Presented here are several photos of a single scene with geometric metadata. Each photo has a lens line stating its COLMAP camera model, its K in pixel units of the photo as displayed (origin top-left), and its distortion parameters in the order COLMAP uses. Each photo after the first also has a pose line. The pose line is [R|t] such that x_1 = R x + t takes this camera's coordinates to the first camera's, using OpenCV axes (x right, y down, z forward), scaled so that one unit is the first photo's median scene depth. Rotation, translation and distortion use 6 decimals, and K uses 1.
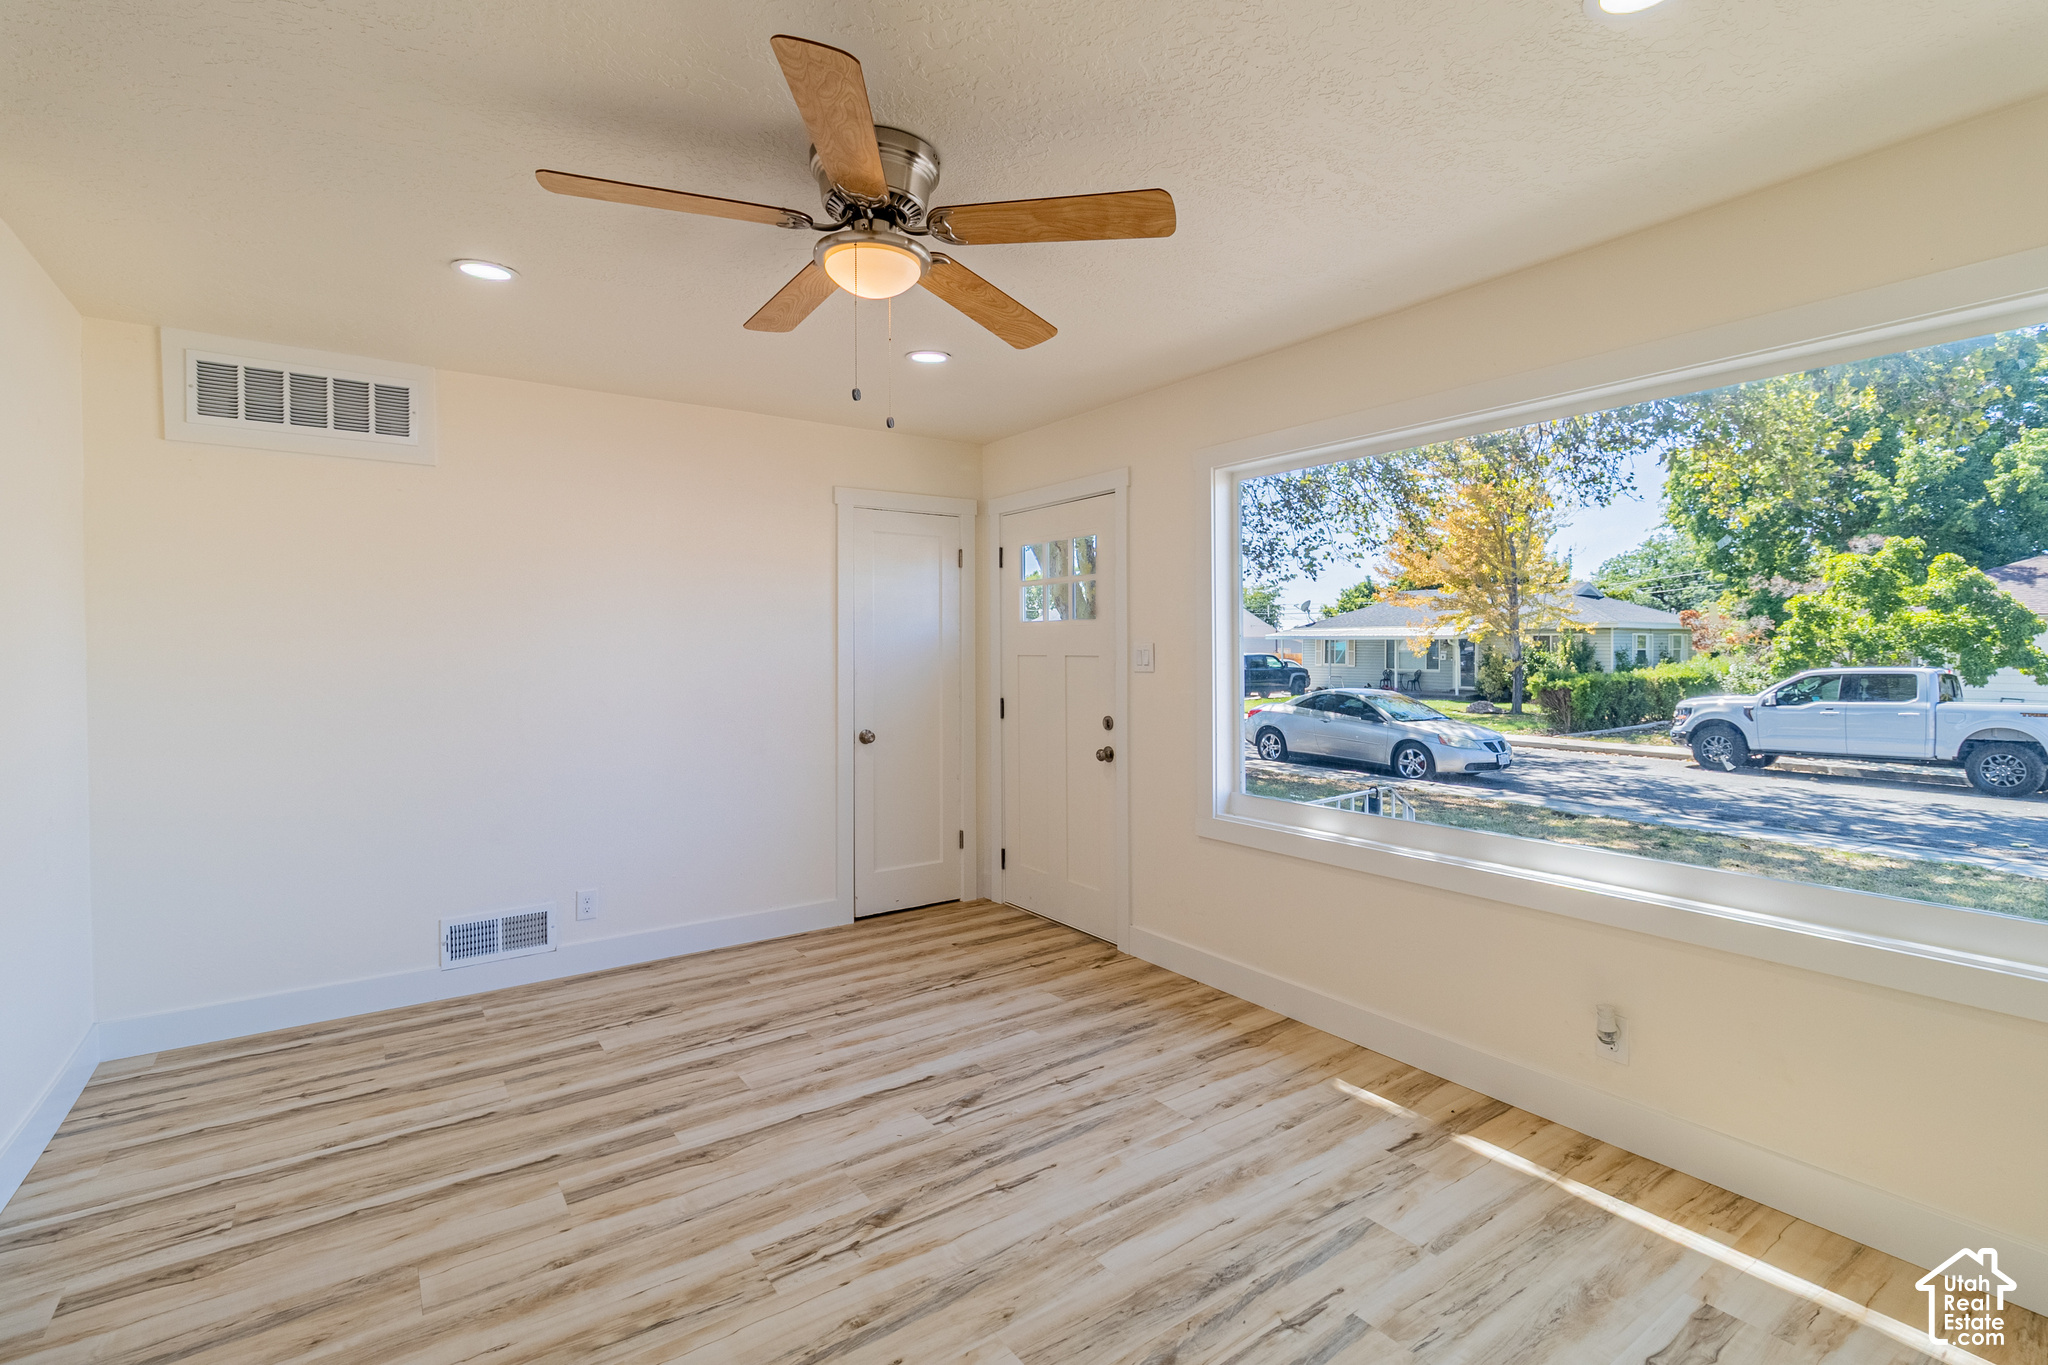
lens RADIAL K [[943.5, 0, 1015.5], [0, 943.5, 679.2], [0, 0, 1]] dist [-0.002448, -0.000363]
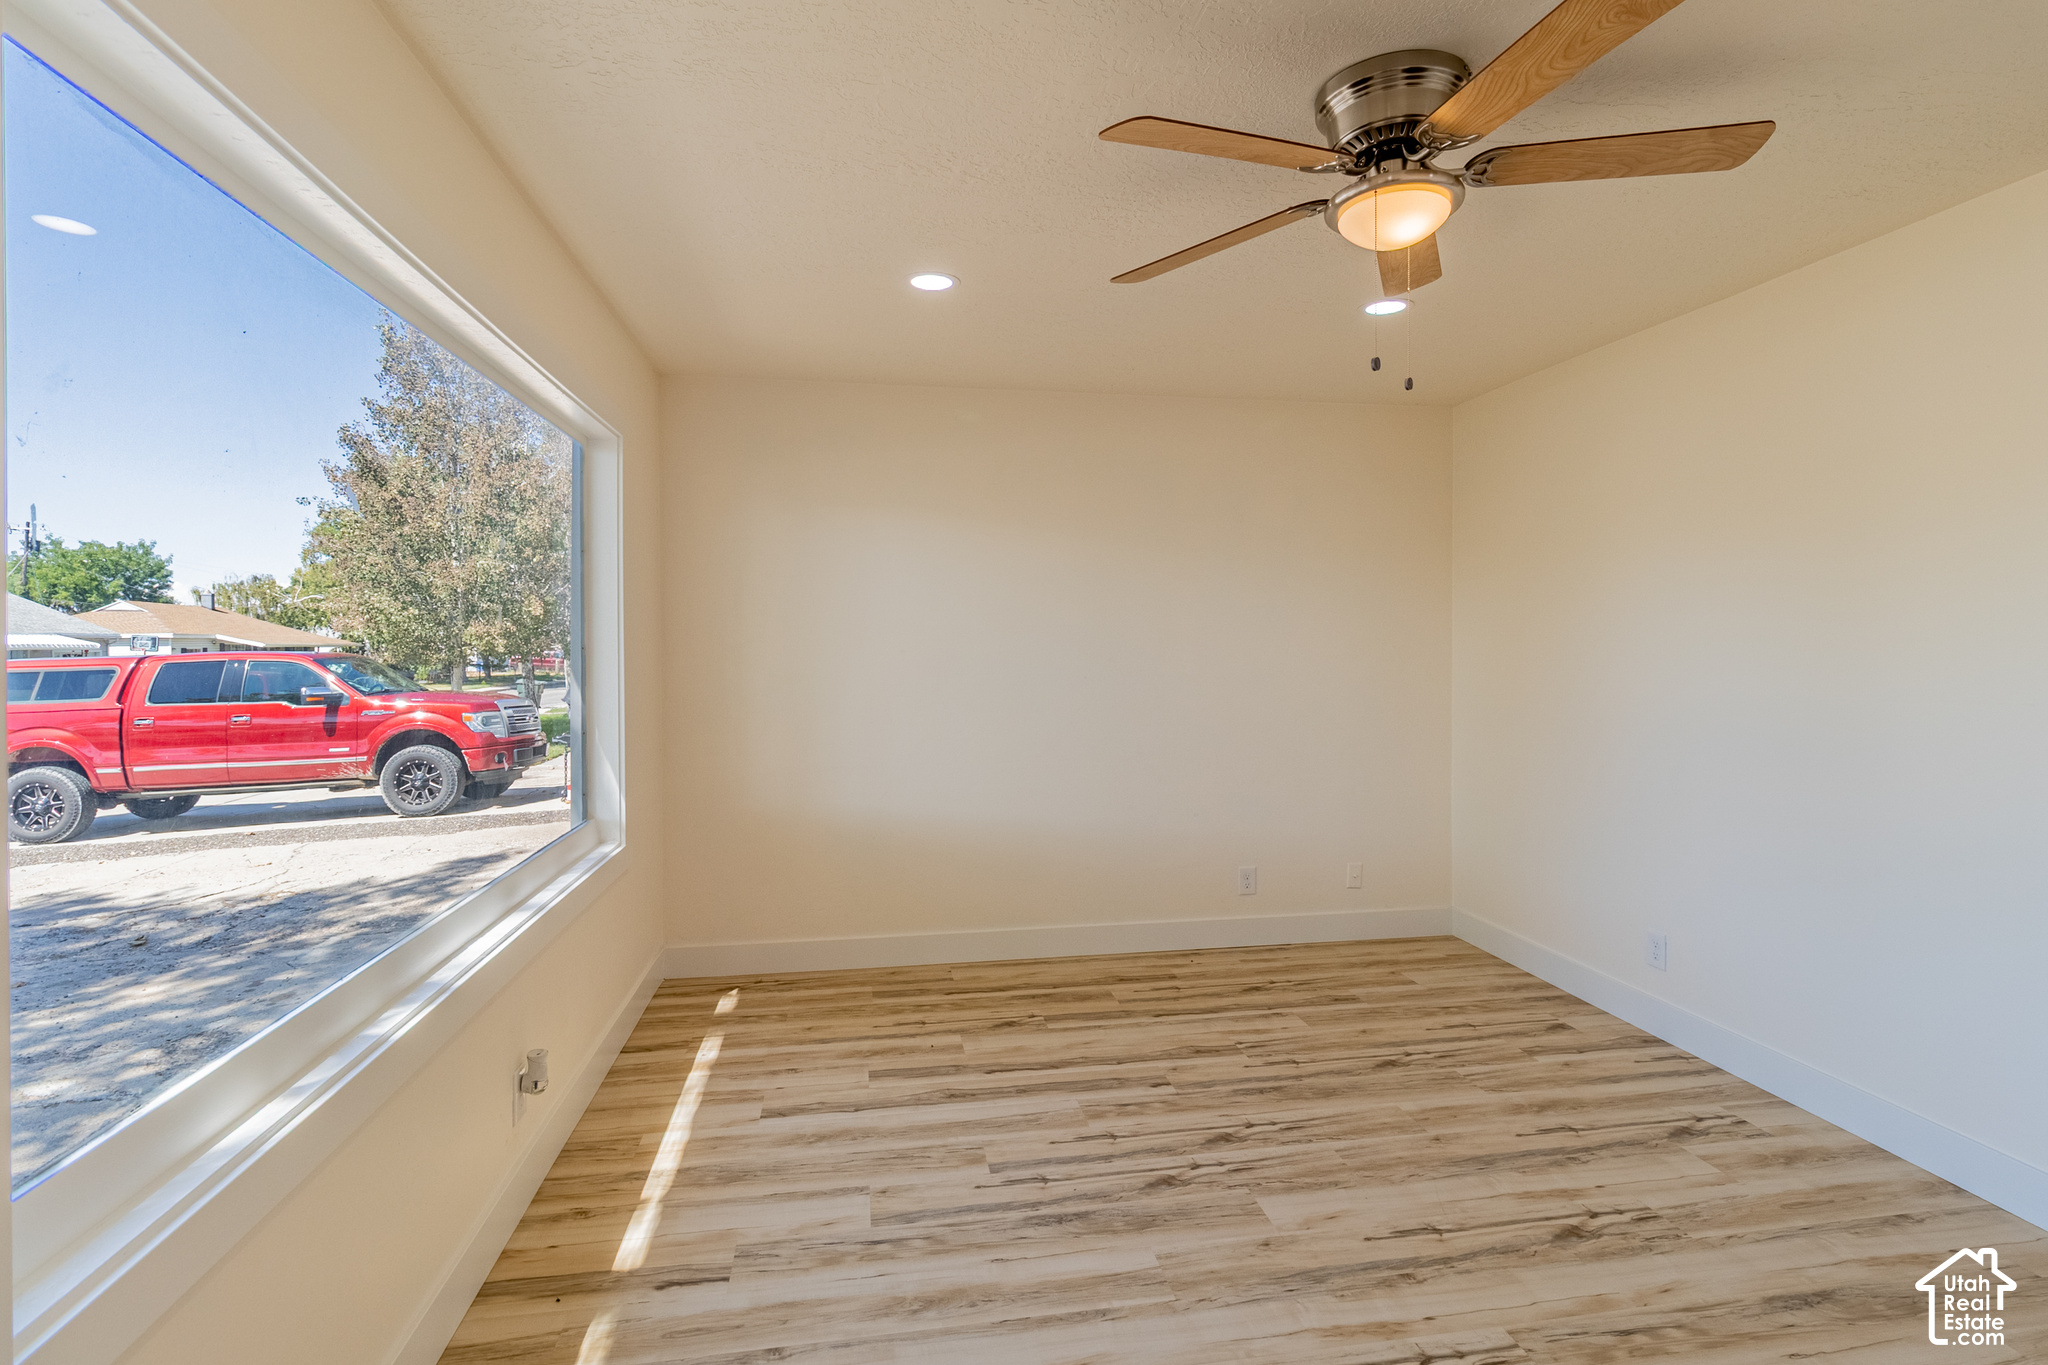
lens RADIAL K [[943.5, 0, 1001.8], [0, 943.5, 679.8], [0, 0, 1]] dist [-0.002448, -0.000363]
pose [[-0.887632, -0.010469, 0.460434, -0.220488], [0.023640, 0.997388, 0.068251, -0.076489], [-0.459946, 0.071466, -0.885066, 1.920407]]
